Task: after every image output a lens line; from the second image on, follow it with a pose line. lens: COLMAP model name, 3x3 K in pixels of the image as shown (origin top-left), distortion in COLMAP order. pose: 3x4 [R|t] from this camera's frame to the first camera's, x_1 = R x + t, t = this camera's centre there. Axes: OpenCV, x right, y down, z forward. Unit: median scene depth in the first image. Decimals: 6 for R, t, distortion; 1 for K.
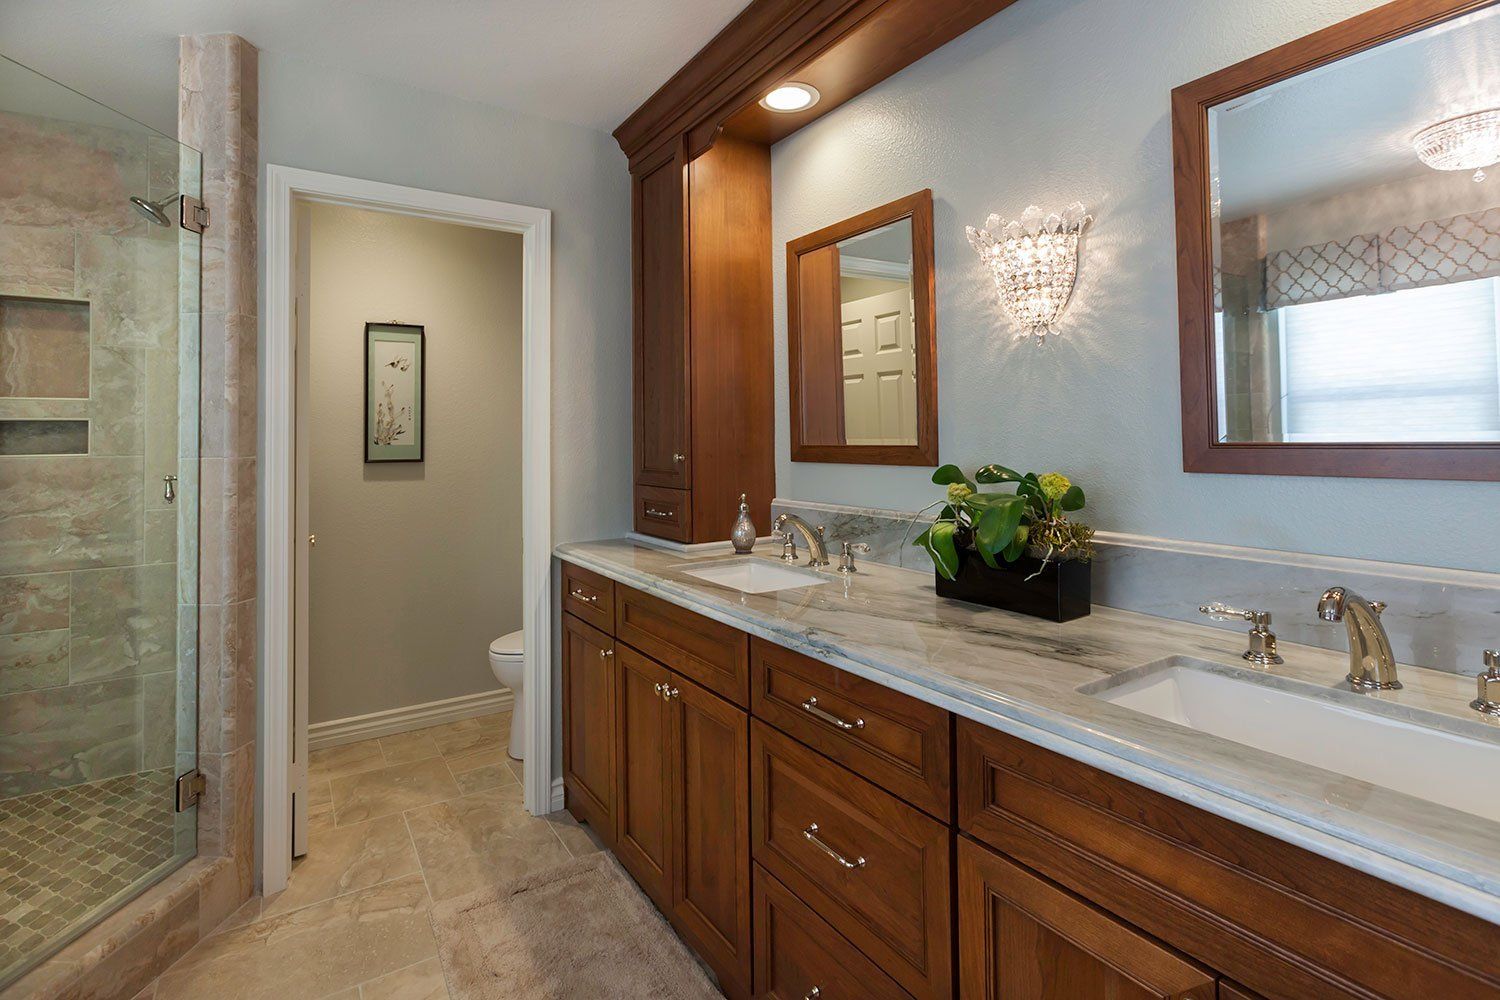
lens RADIAL K [[706.2, 0, 739.3], [0, 706.2, 420.3], [0, 0, 1]] dist [-0.008566, 0.002189]
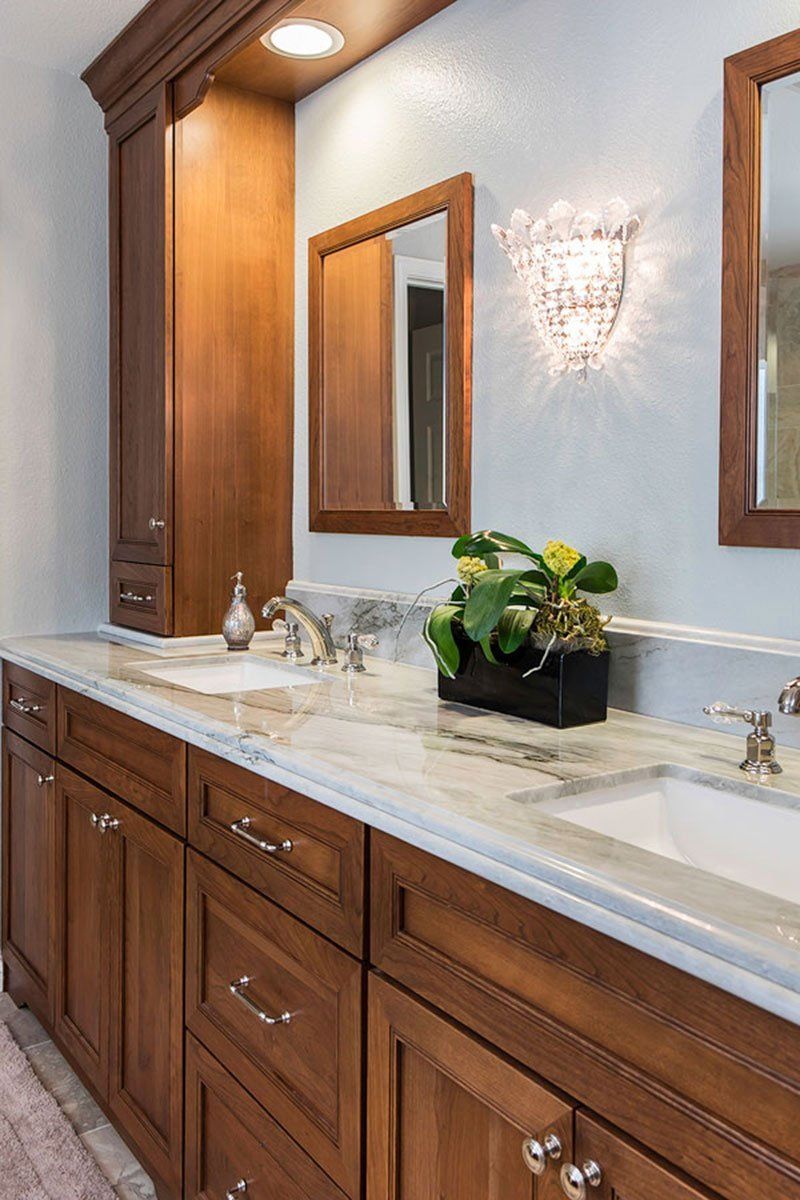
lens RADIAL K [[996.9, 0, 414.3], [0, 996.9, 528.1], [0, 0, 1]] dist [0.036184, -0.023802]
pose [[0.998786, 0.021563, 0.044287, 0.211368], [-0.023257, 0.999003, 0.038097, 0.017370], [-0.043422, -0.039081, 0.998292, -0.108444]]
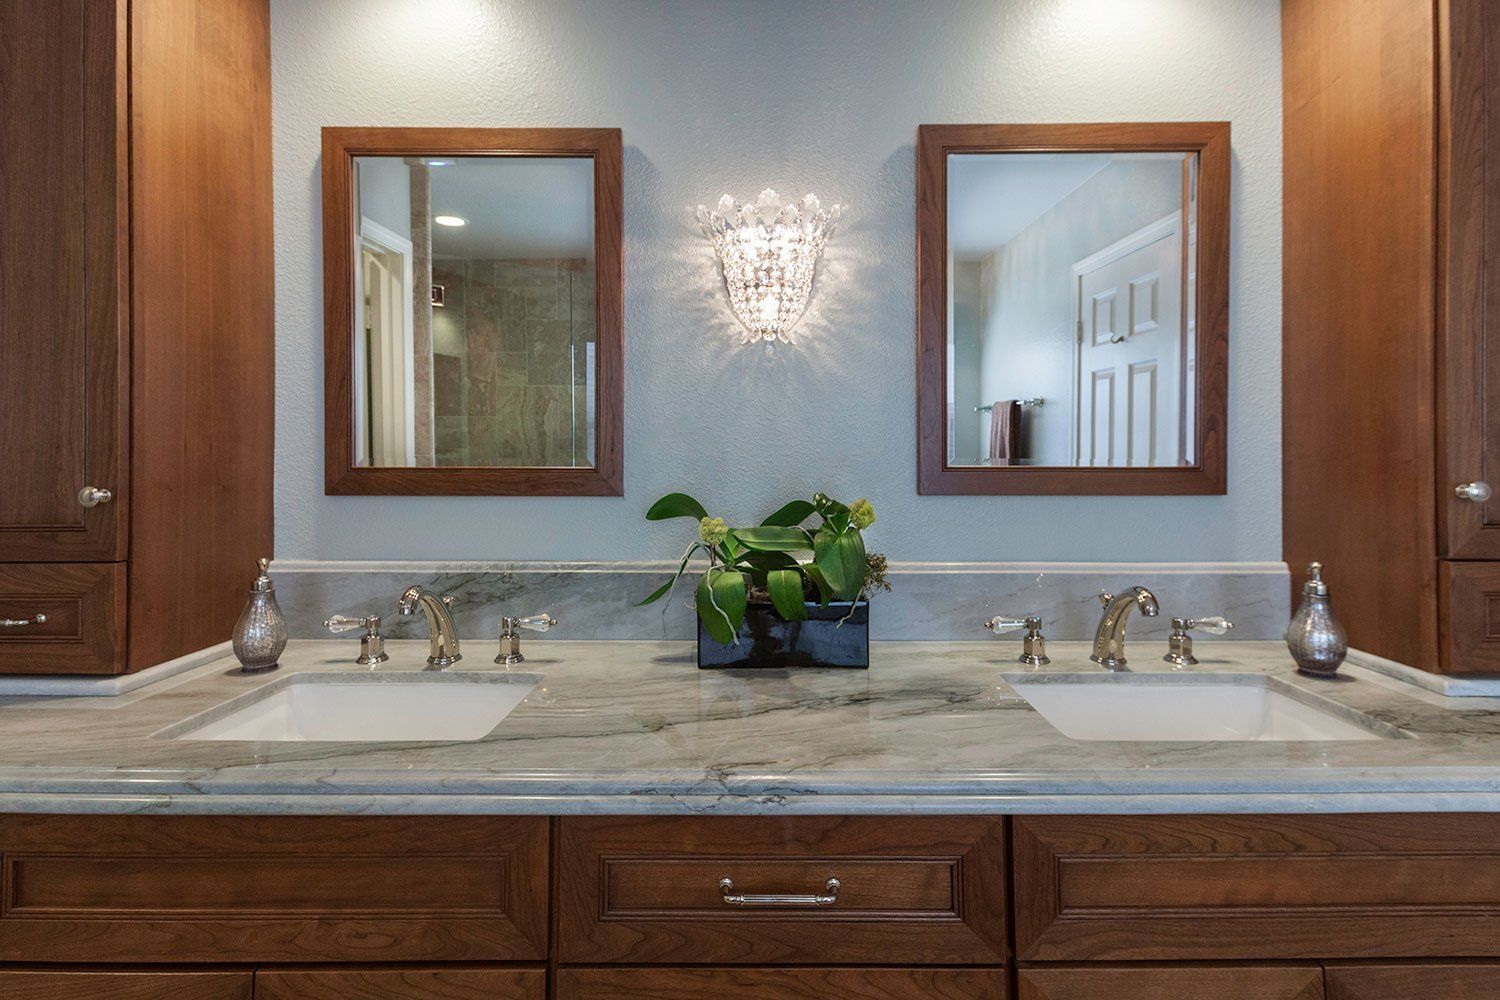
lens RADIAL K [[757.0, 0, 710.7], [0, 757.0, 426.4], [0, 0, 1]] dist [-0.000596, -0.002405]
pose [[0.552996, 0.039035, 0.832269, -0.421806], [-0.030327, 0.999183, -0.026712, 0.011802], [-0.832632, -0.010469, 0.553728, 0.578311]]
